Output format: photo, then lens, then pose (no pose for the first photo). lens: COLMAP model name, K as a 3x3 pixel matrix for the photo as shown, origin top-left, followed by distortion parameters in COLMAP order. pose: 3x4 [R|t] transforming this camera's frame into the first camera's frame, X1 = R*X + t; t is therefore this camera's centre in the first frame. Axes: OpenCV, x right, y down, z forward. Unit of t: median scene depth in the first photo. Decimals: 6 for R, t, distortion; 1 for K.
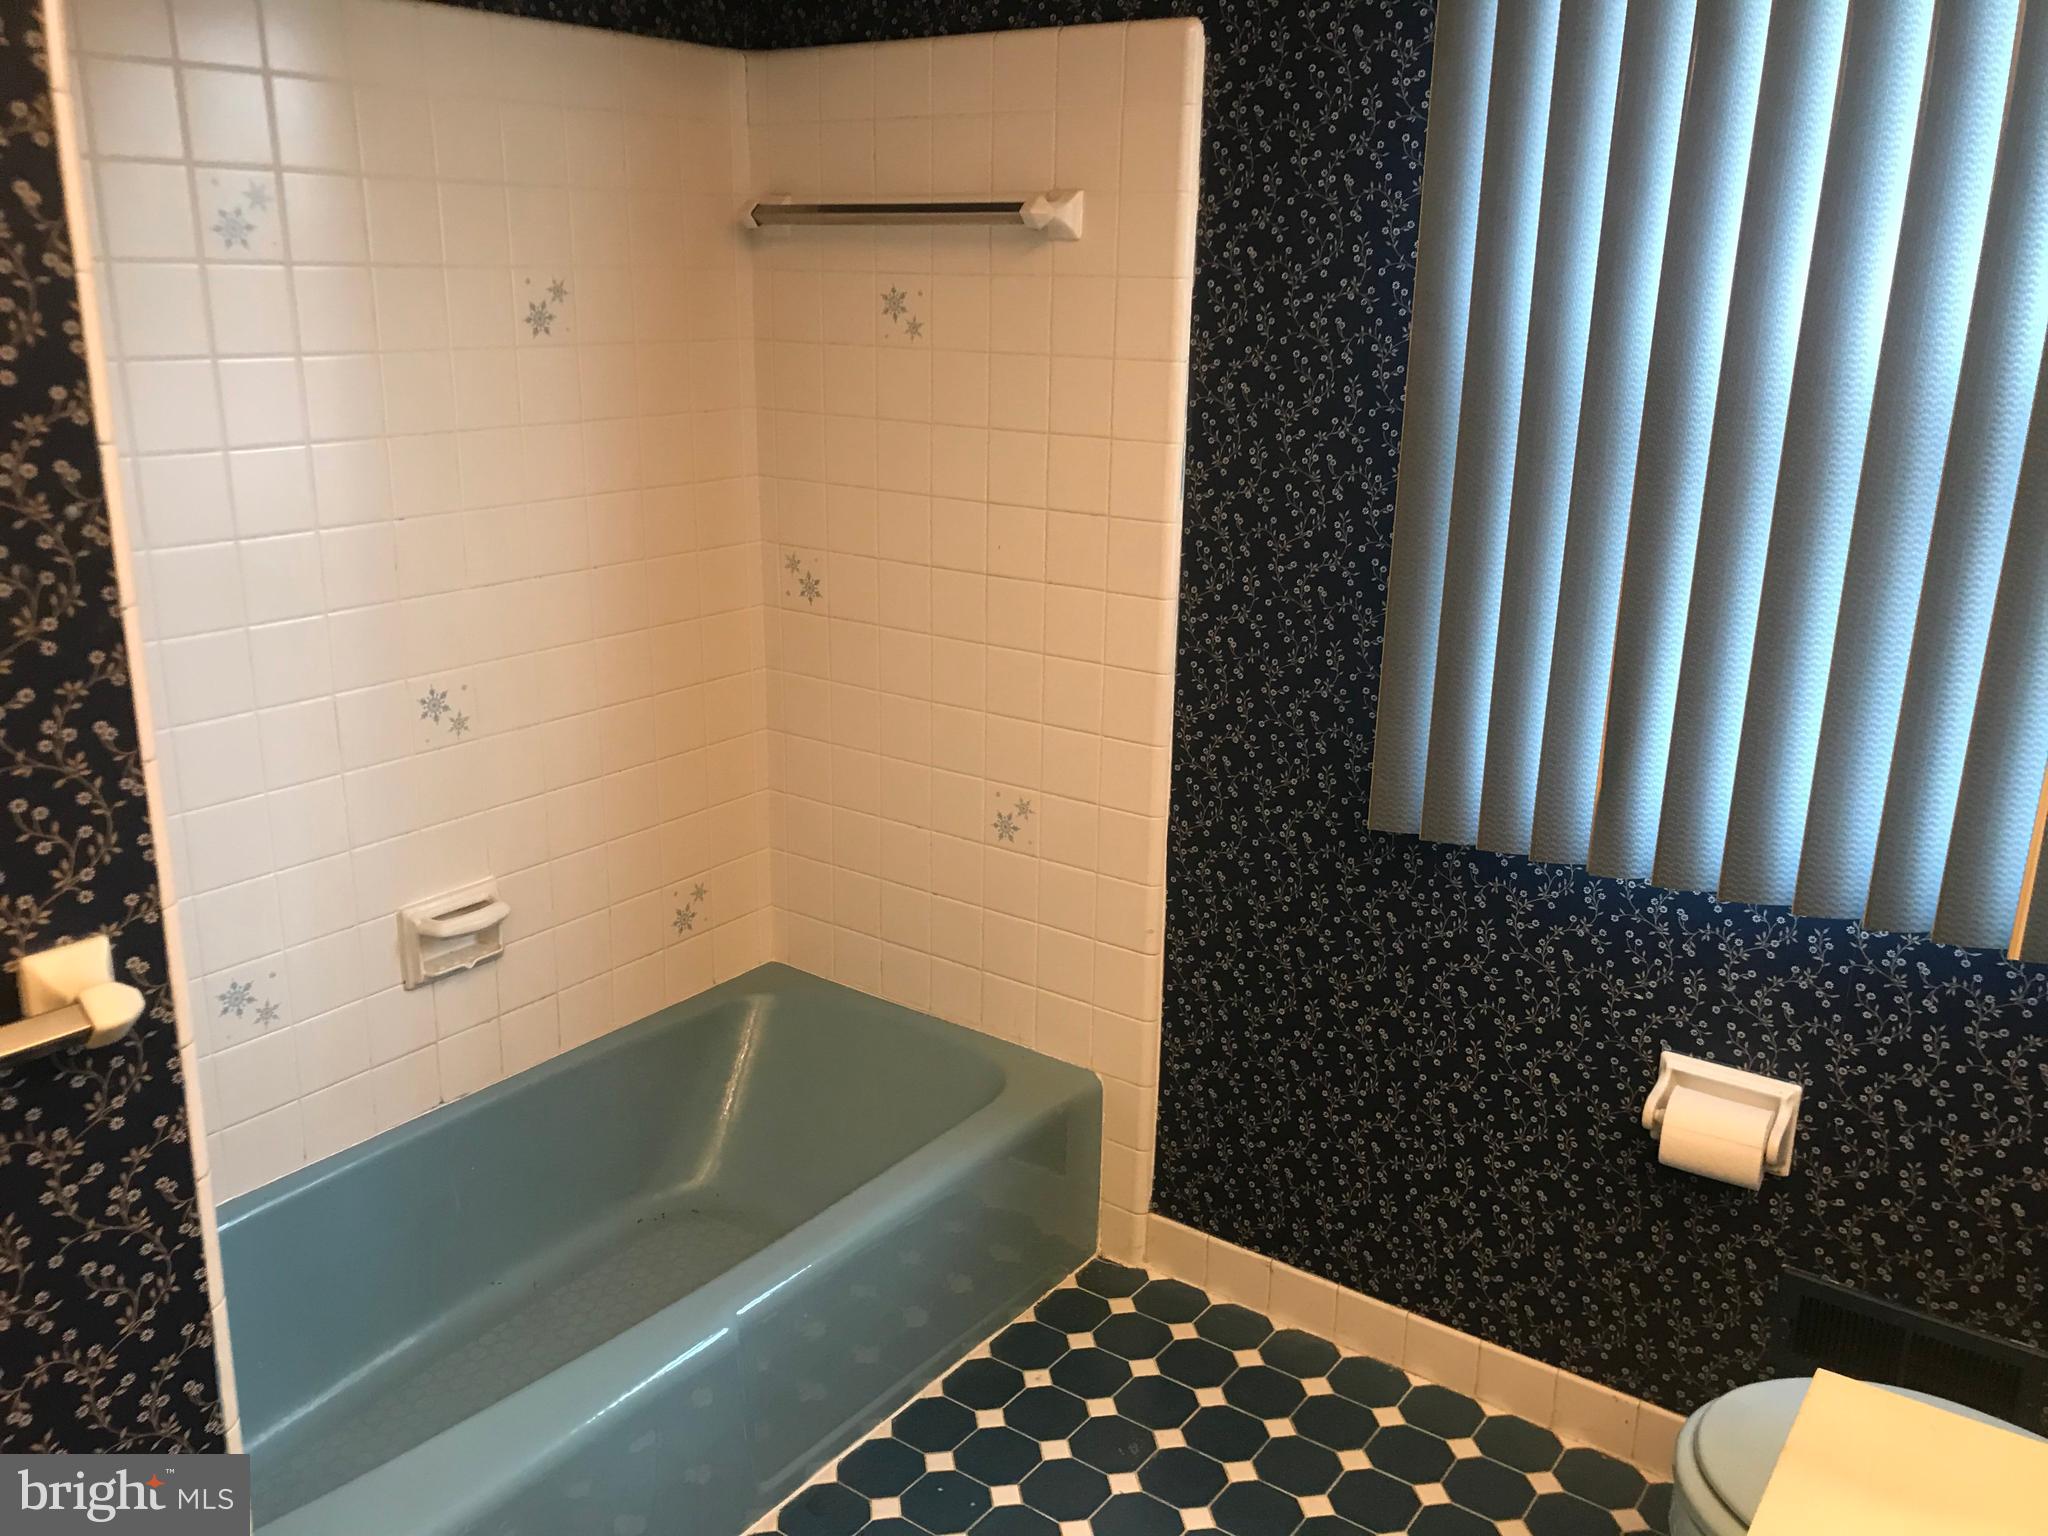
lens RADIAL K [[1708.3, 0, 1025.9], [0, 1708.3, 780.2], [0, 0, 1]] dist [0.037080, -0.005580]
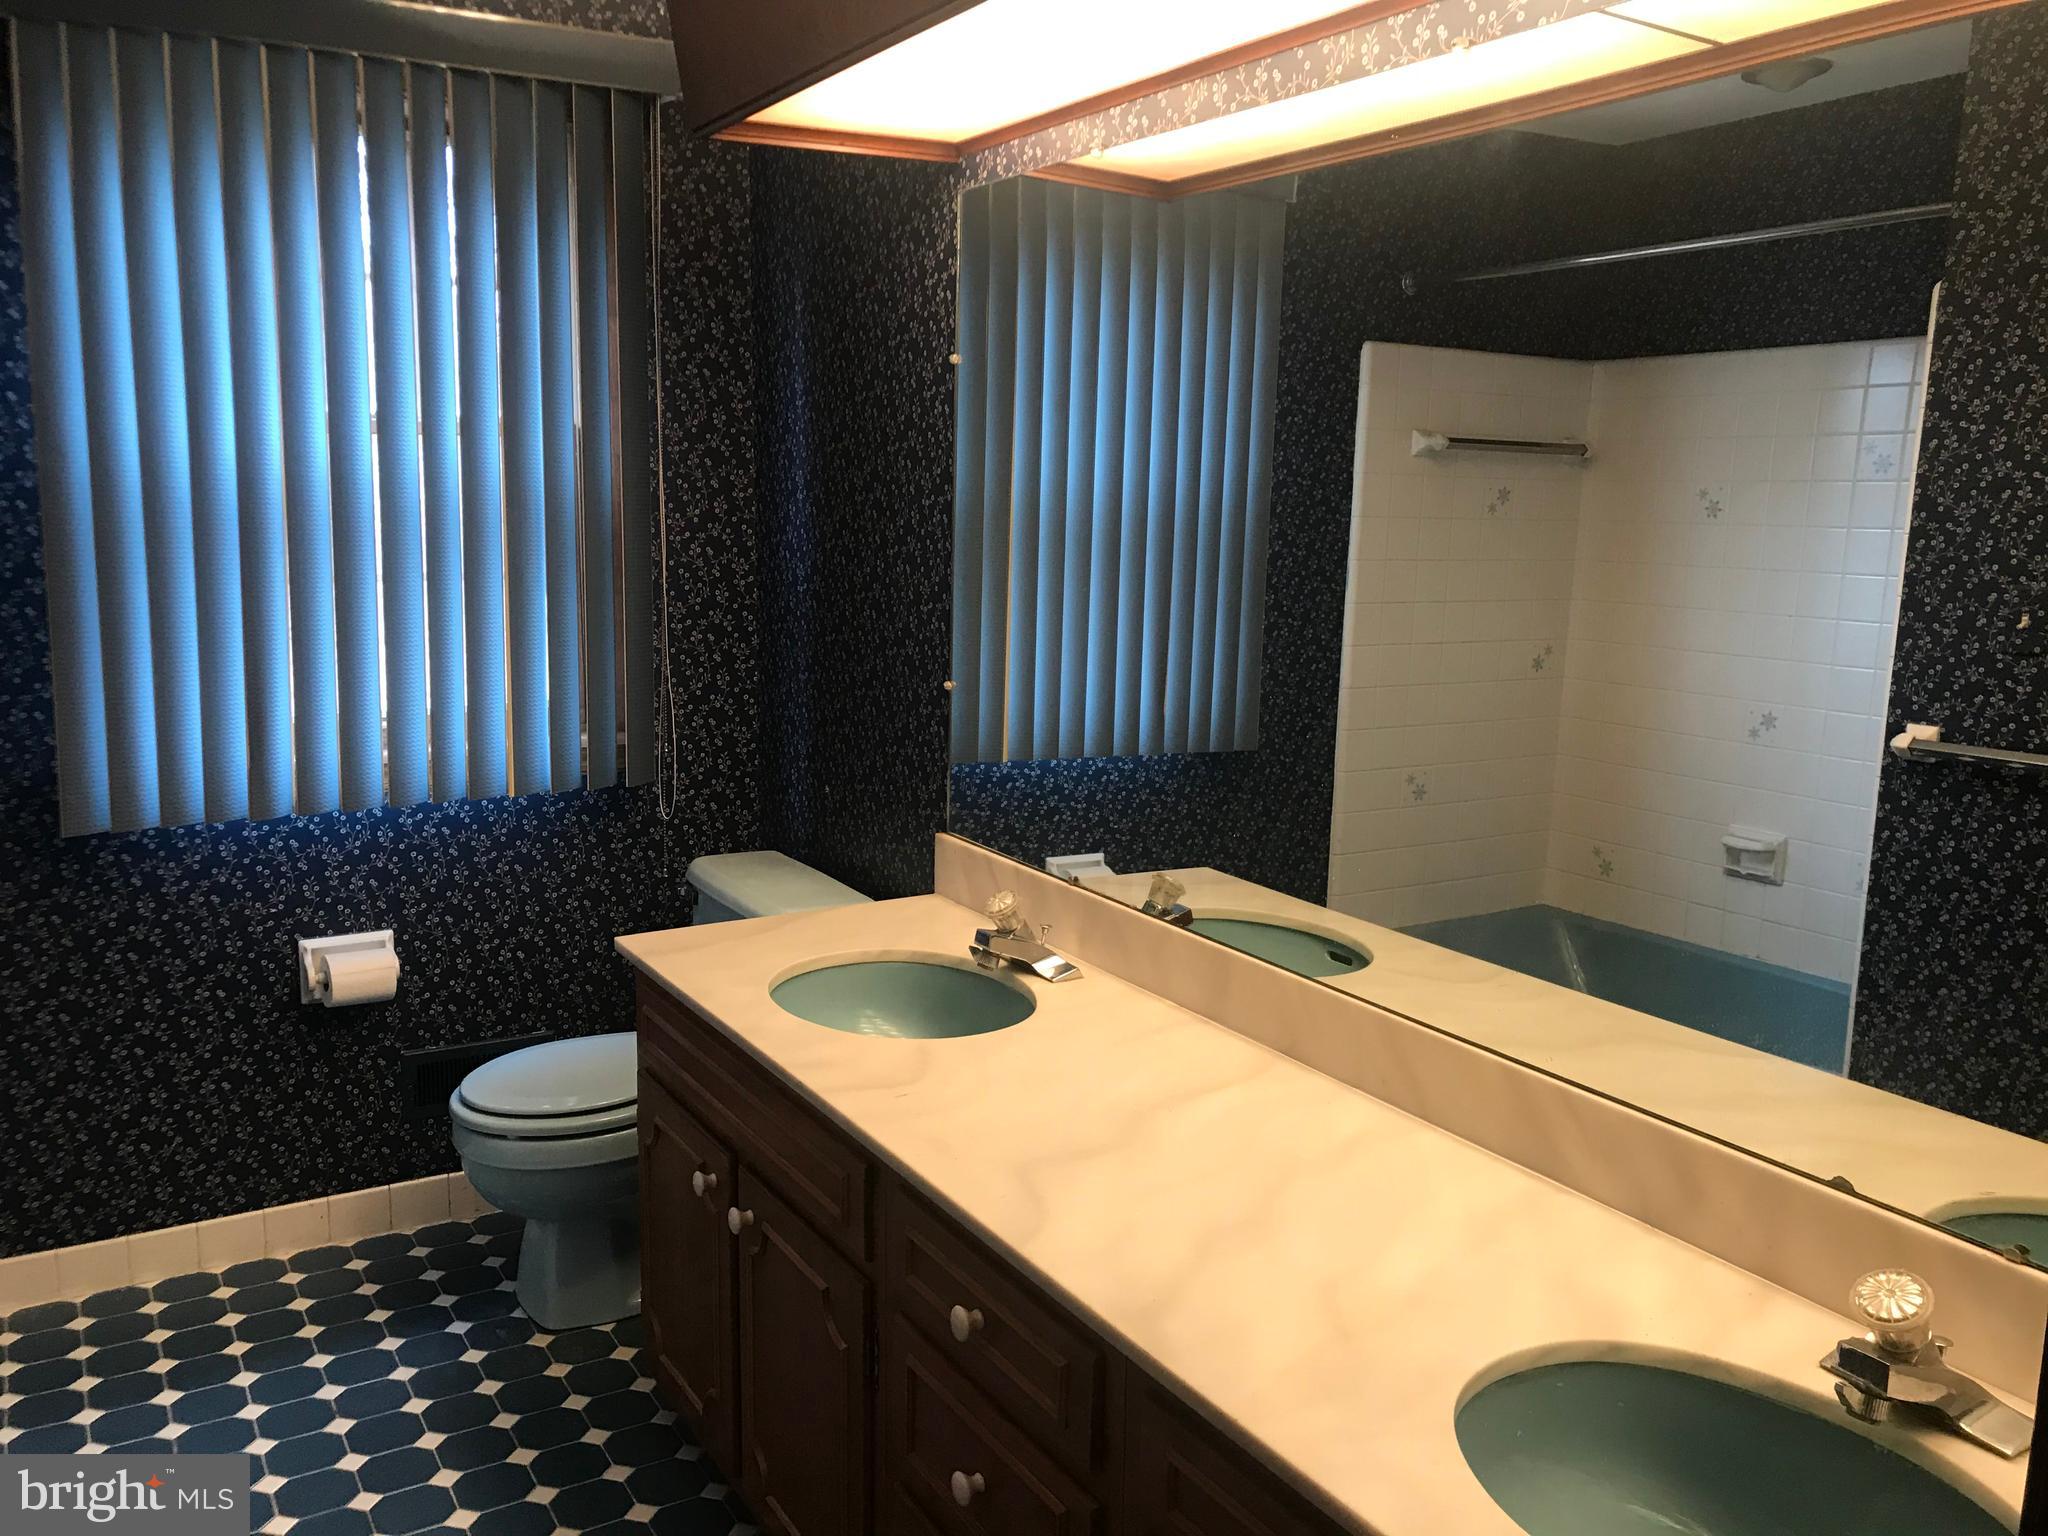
lens RADIAL K [[1708.3, 0, 1023.9], [0, 1708.3, 763.9], [0, 0, 1]] dist [0.037080, -0.005580]
pose [[0.402799, -0.162060, 0.900827, -0.685253], [0.253499, 0.965452, 0.060336, 0.081875], [-0.879484, 0.204056, 0.429965, -0.203173]]
